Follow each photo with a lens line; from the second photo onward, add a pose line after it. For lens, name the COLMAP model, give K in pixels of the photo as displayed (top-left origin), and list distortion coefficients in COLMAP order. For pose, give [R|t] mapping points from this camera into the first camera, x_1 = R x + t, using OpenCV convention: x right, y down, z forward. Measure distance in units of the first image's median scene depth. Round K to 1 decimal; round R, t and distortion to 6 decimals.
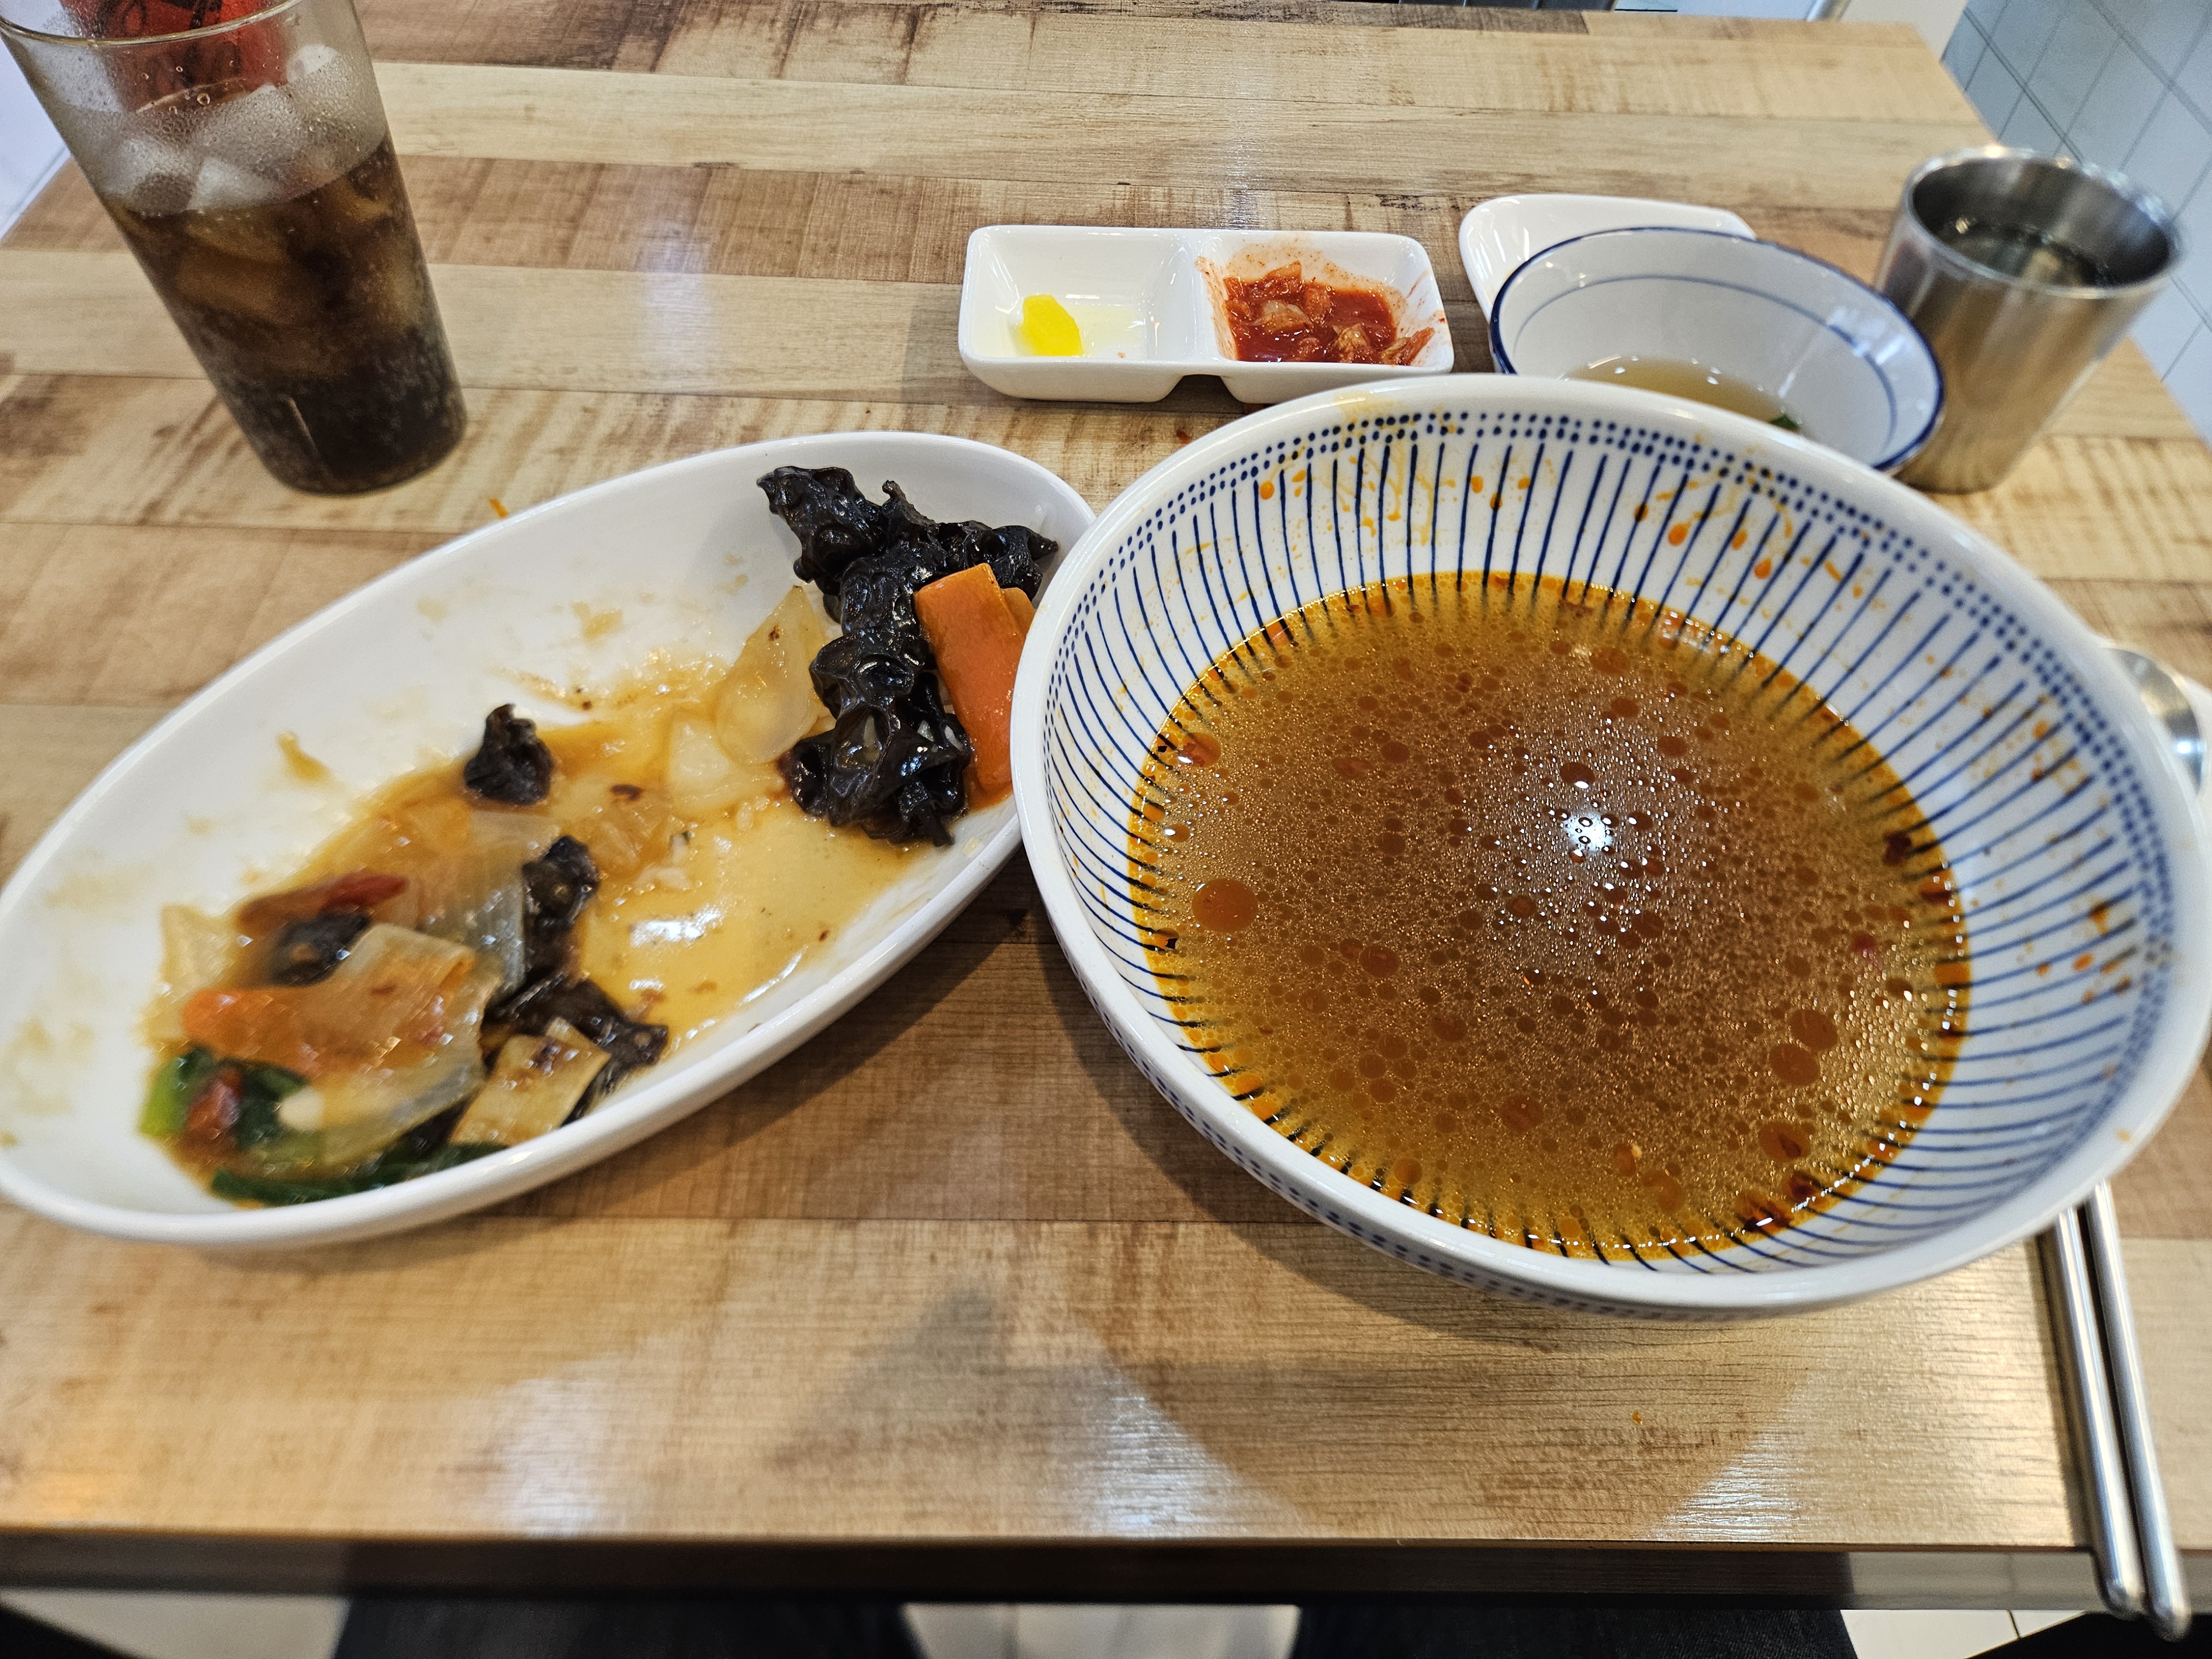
lens RADIAL K [[1482.0, 0, 1132.9], [0, 1482.0, 821.8], [0, 0, 1]] dist [0.012525, -0.031240]
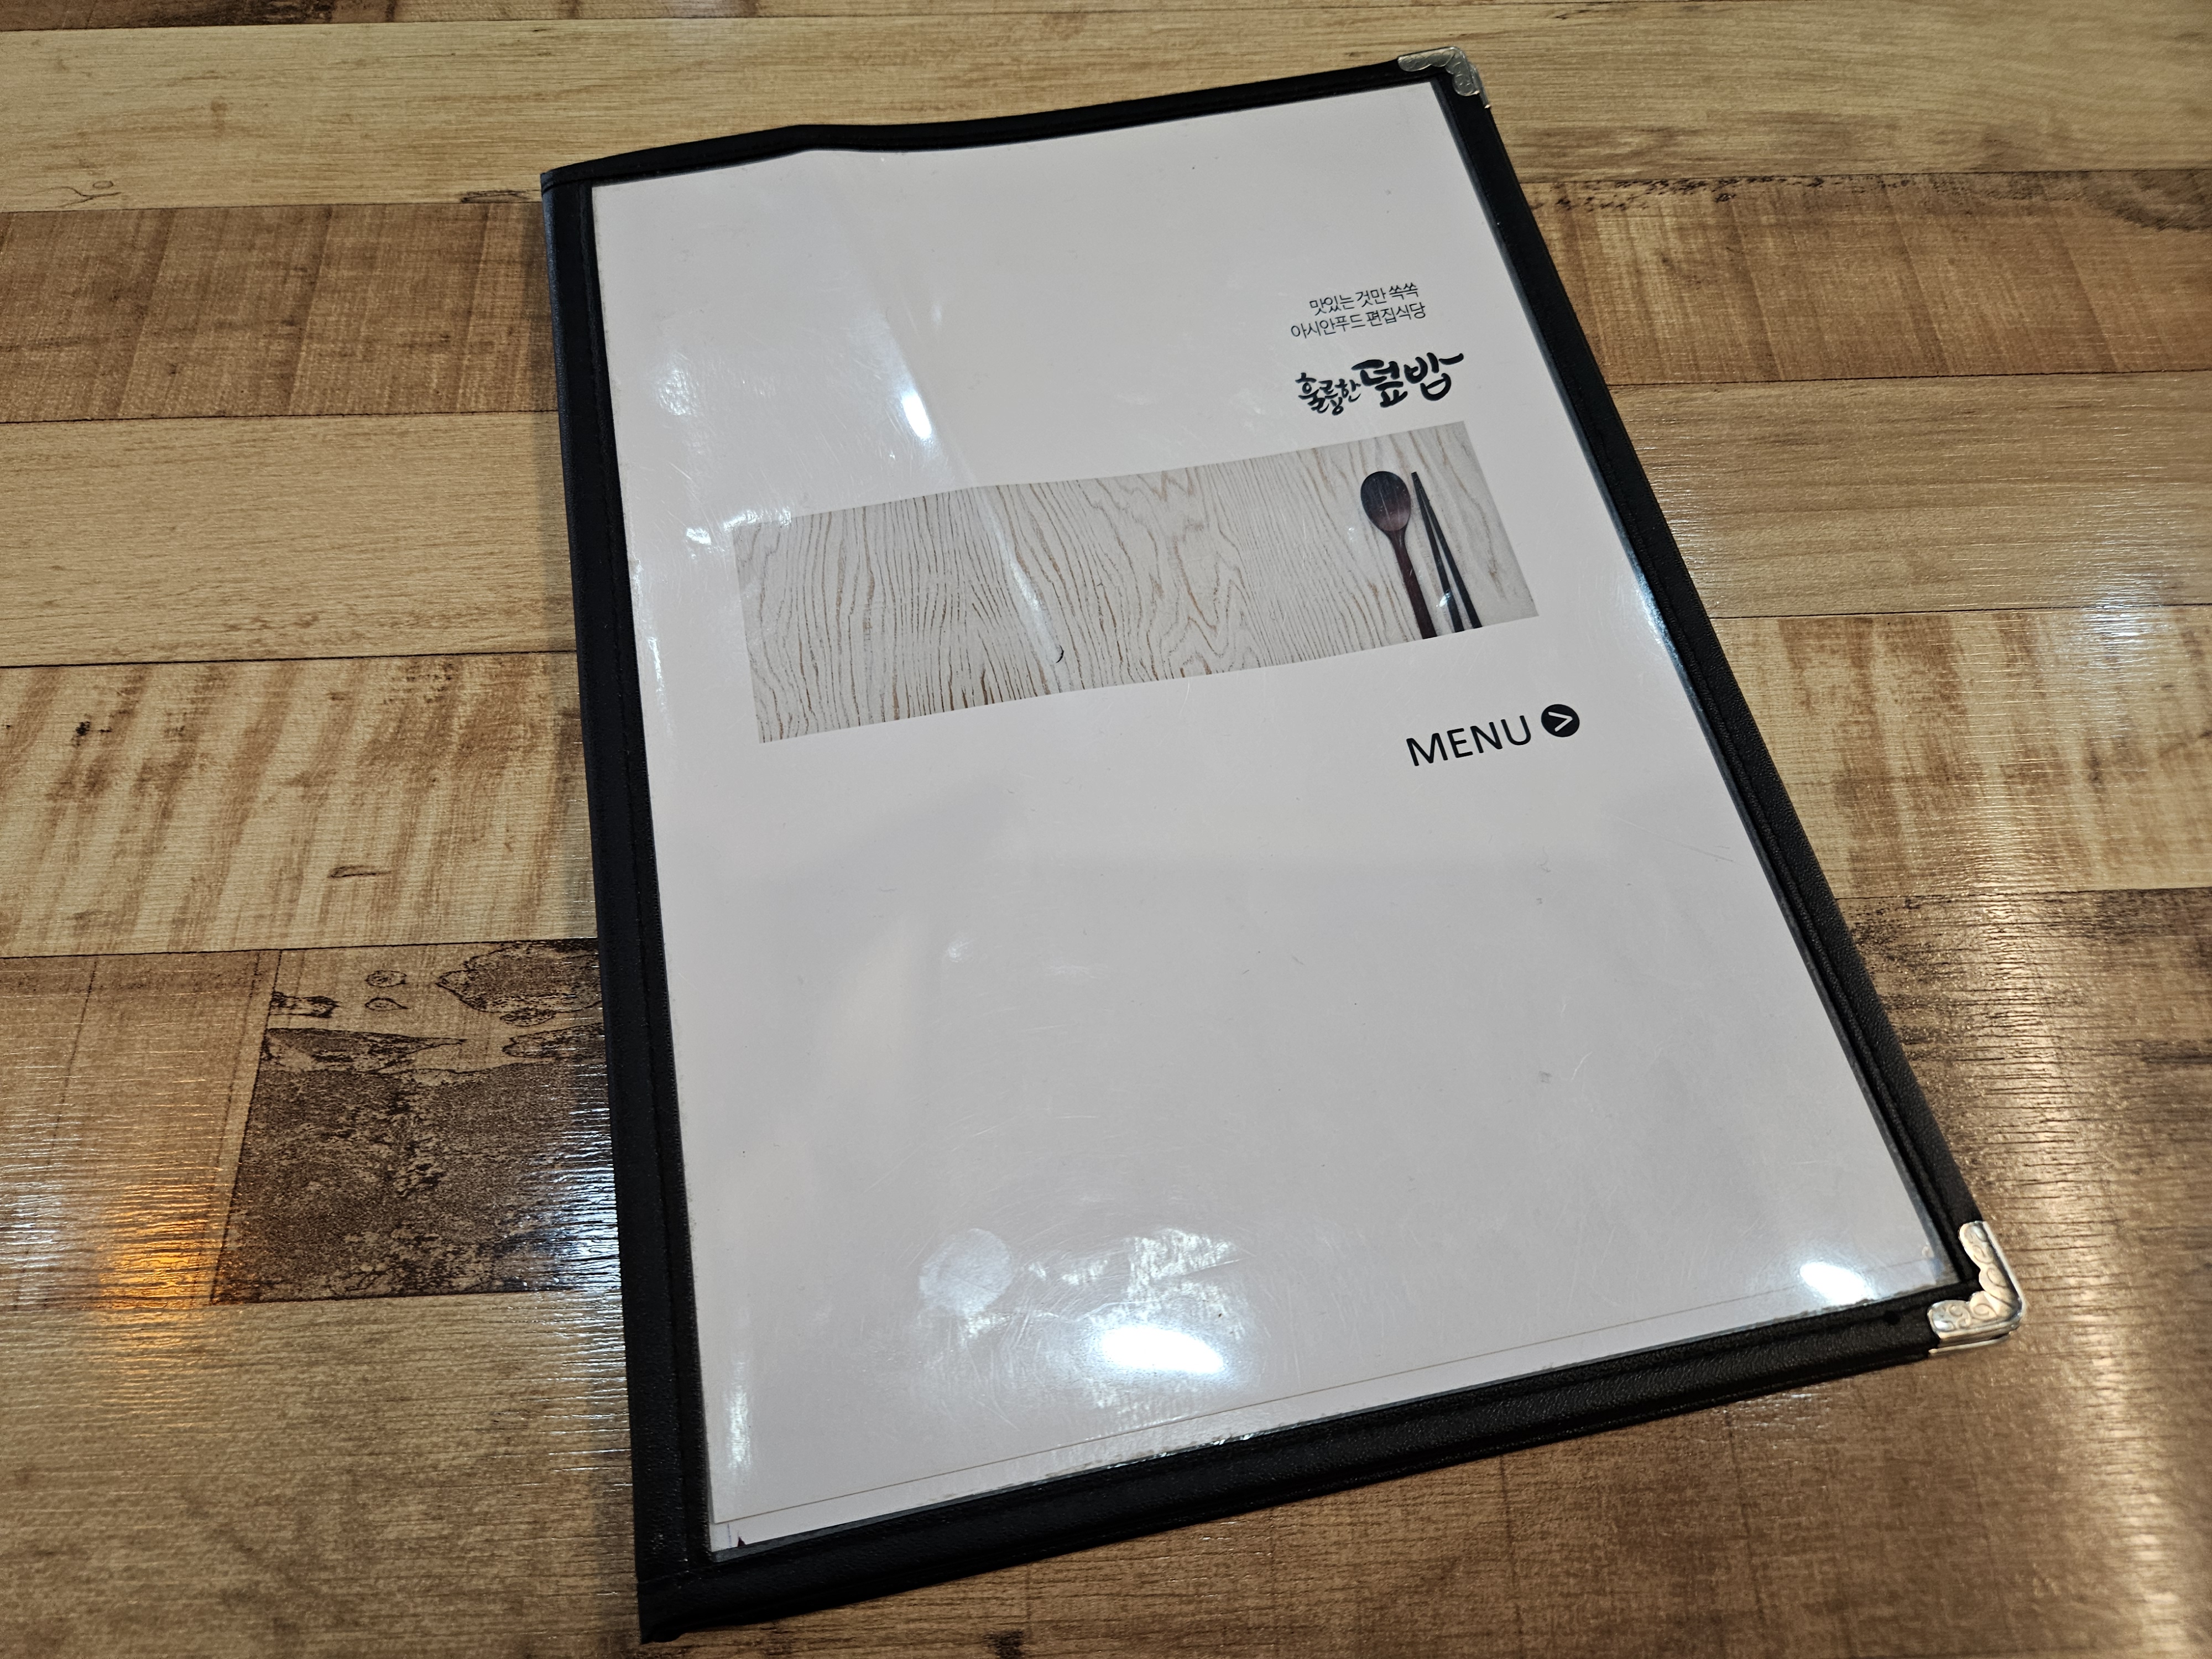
lens RADIAL K [[1482.0, 0, 1080.6], [0, 1482.0, 833.3], [0, 0, 1]] dist [0.012525, -0.031240]
pose [[0.998881, -0.045255, -0.013702, -0.016008], [0.047192, 0.972250, 0.229134, -0.404212], [0.002953, -0.229525, 0.973298, 0.352273]]
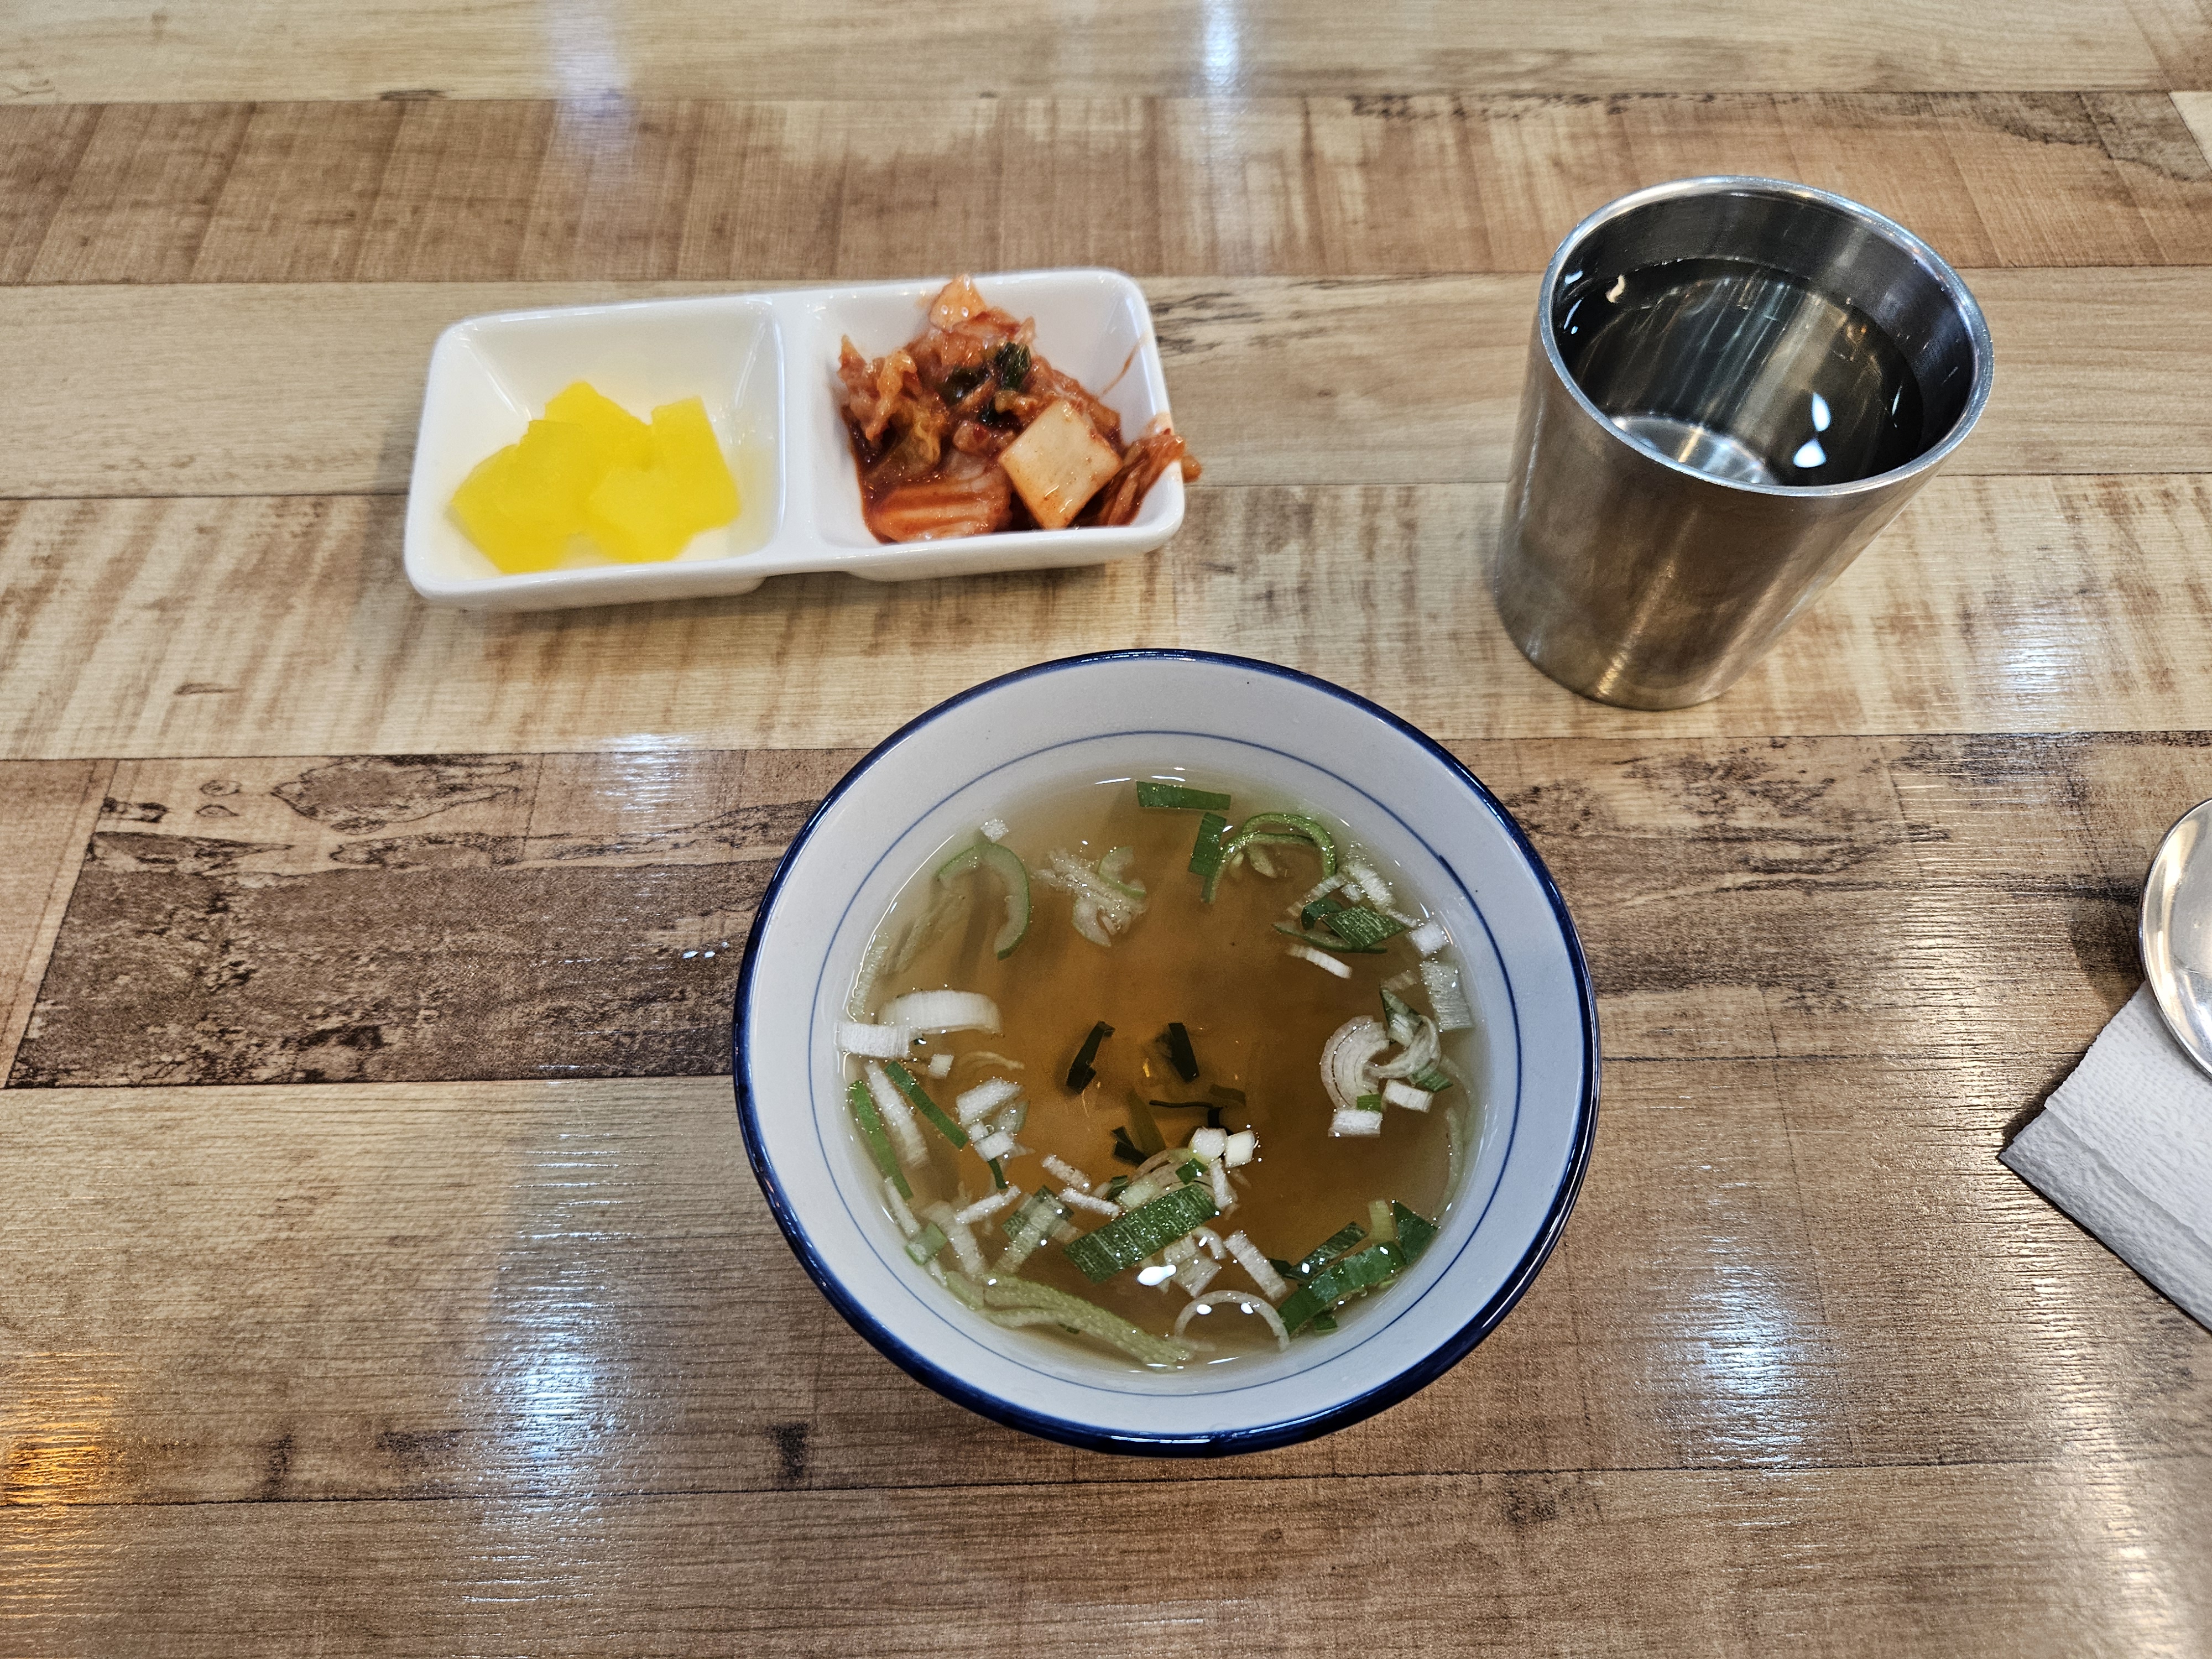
lens RADIAL K [[1482.0, 0, 1117.1], [0, 1482.0, 837.7], [0, 0, 1]] dist [0.012525, -0.031240]
pose [[0.999340, -0.032492, -0.016267, 0.074719], [0.034674, 0.986576, 0.159579, -0.261270], [0.010864, -0.160037, 0.987051, 0.335094]]
